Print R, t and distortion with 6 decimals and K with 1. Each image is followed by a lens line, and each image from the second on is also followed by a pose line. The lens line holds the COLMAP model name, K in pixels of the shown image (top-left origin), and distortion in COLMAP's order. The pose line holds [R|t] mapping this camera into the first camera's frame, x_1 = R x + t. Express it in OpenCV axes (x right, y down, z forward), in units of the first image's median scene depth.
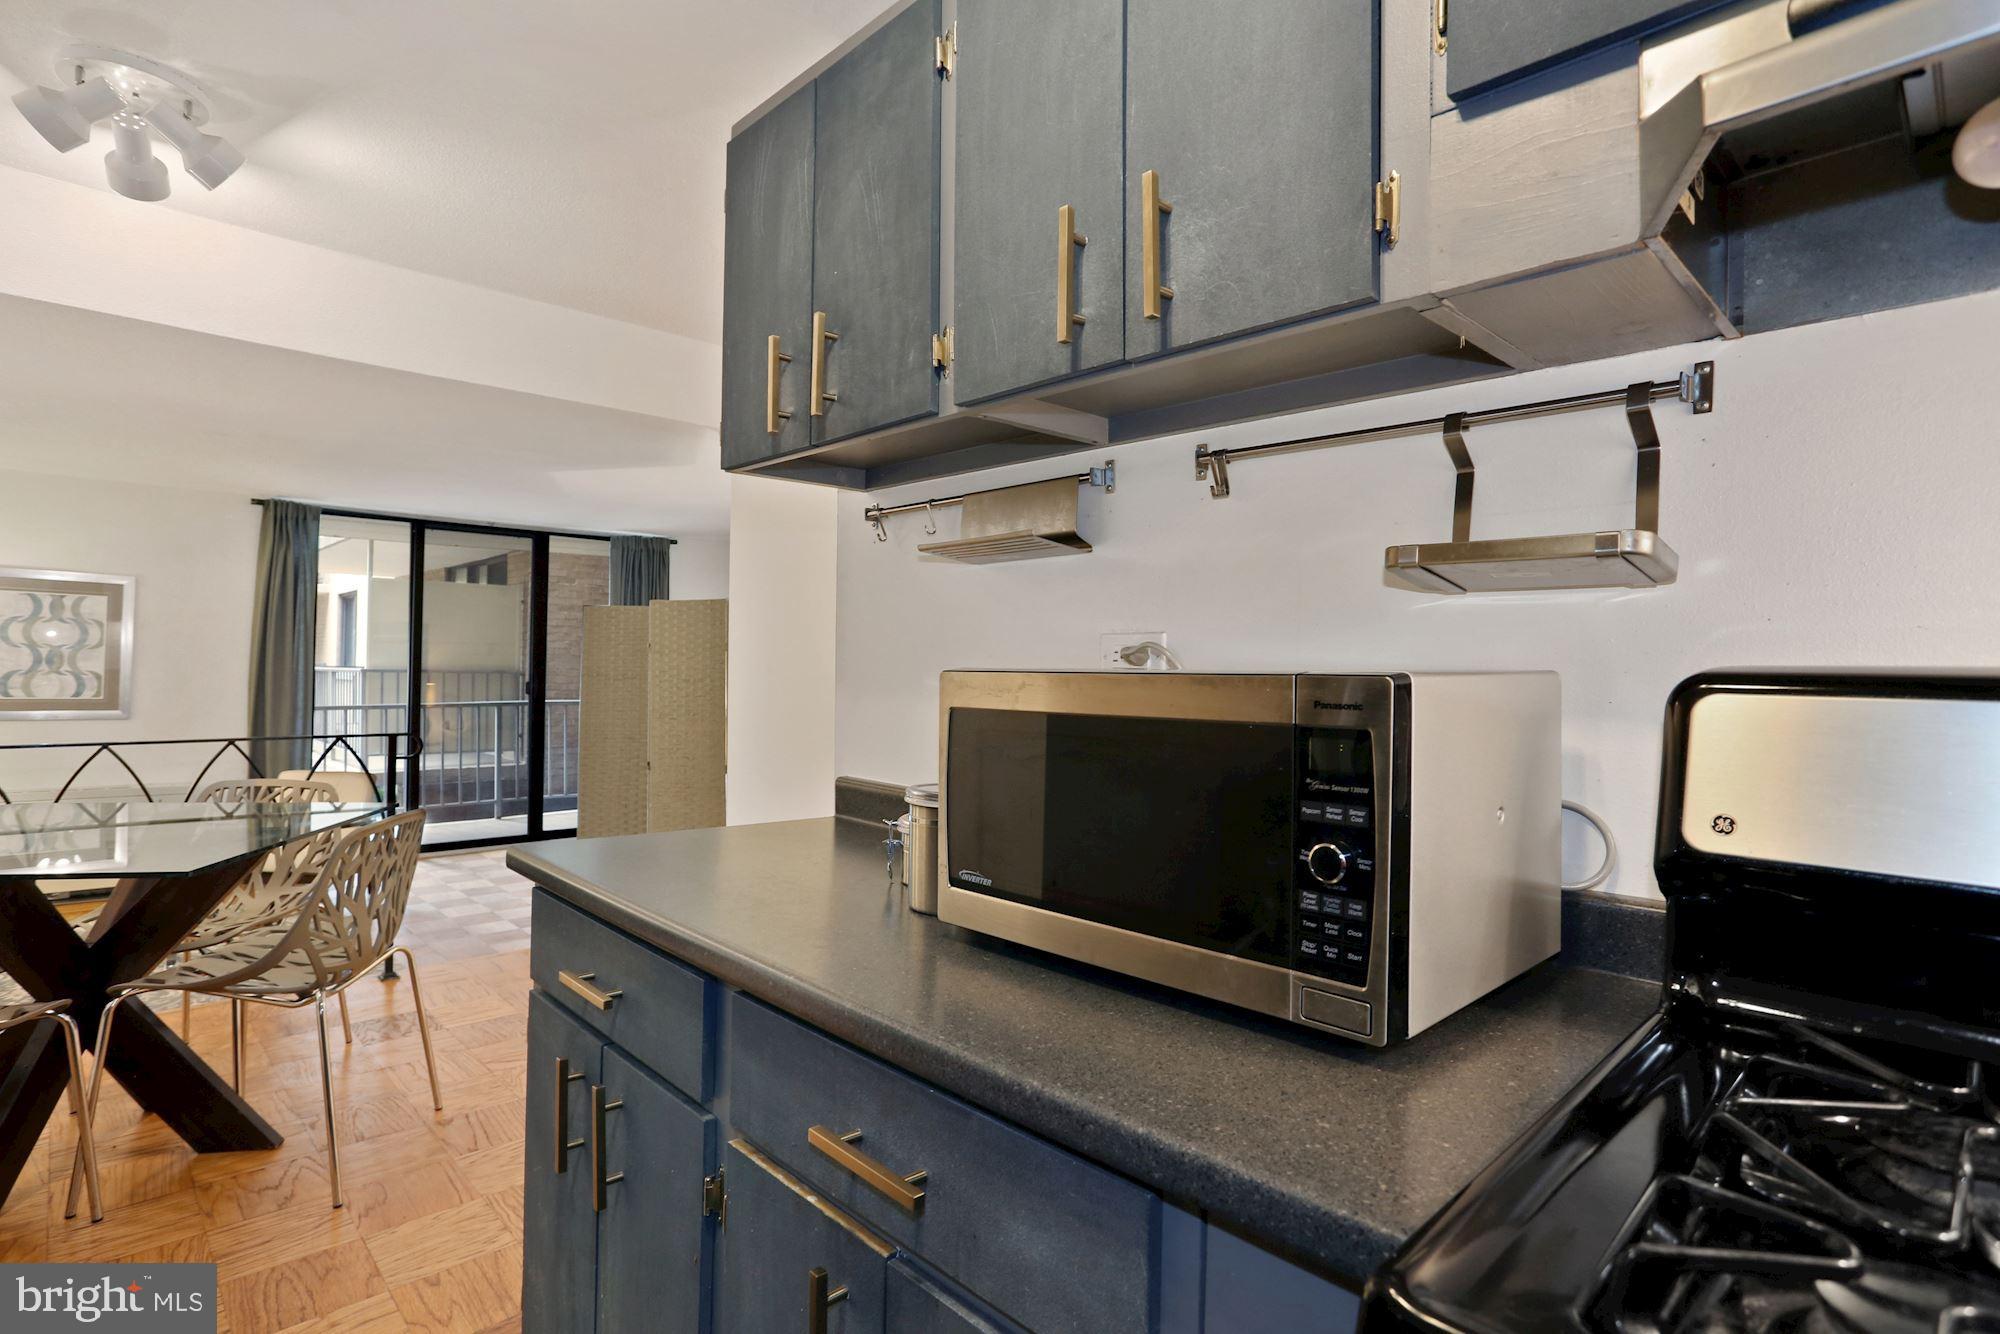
lens RADIAL K [[1022.2, 0, 1008.7], [0, 1022.2, 656.9], [0, 0, 1]] dist [-0.037233, 0.021619]
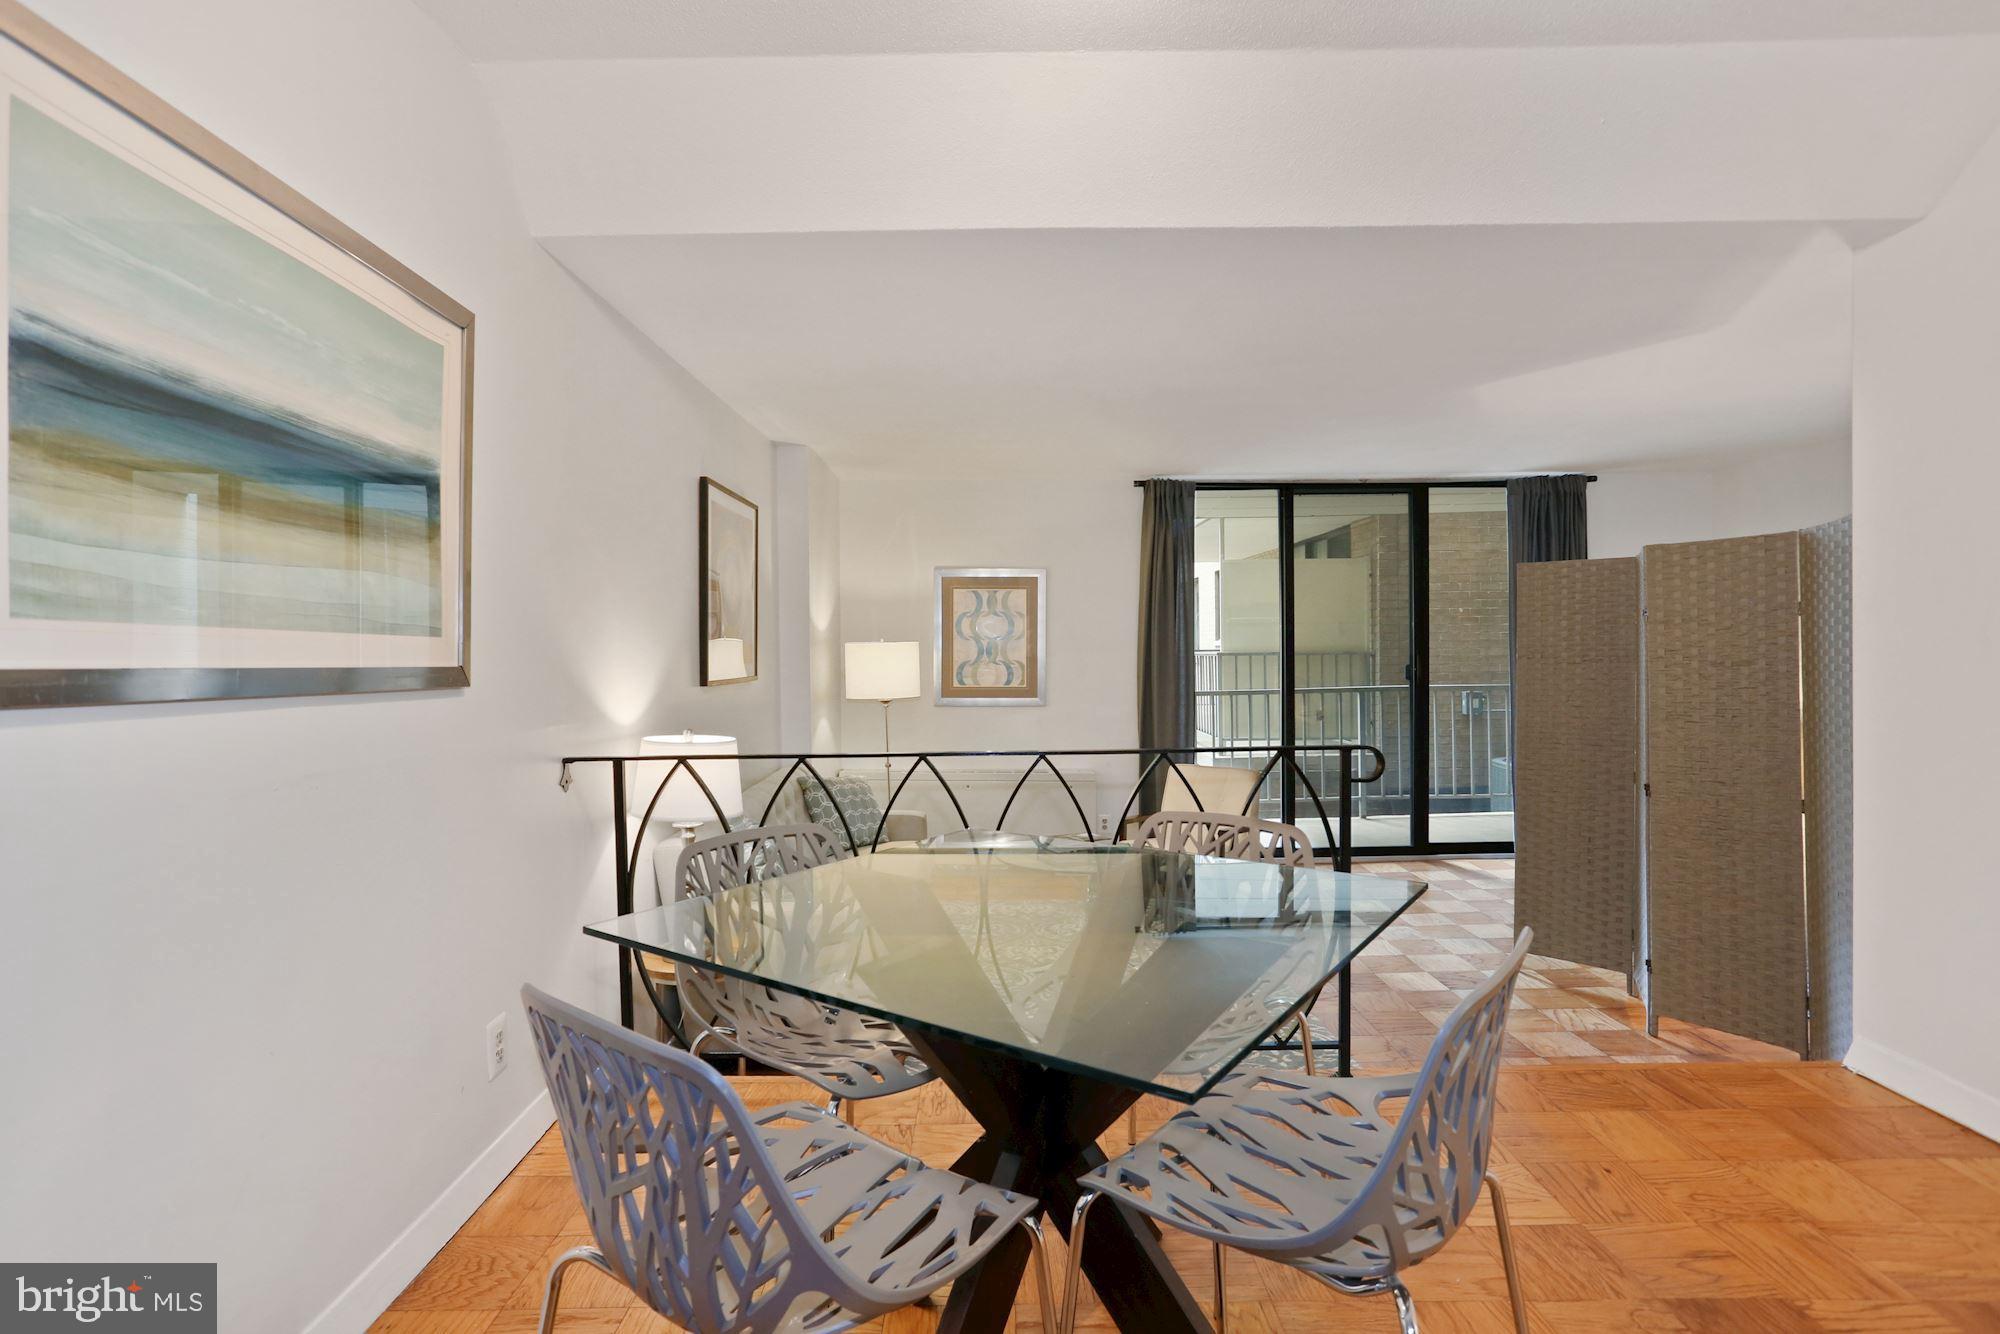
lens RADIAL K [[1022.2, 0, 1002.5], [0, 1022.2, 660.8], [0, 0, 1]] dist [-0.037233, 0.021619]
pose [[0.733875, -0.012613, -0.679167, -0.171528], [0.030578, 0.999427, 0.014480, -0.001509], [0.678596, -0.031394, 0.733841, 0.177856]]
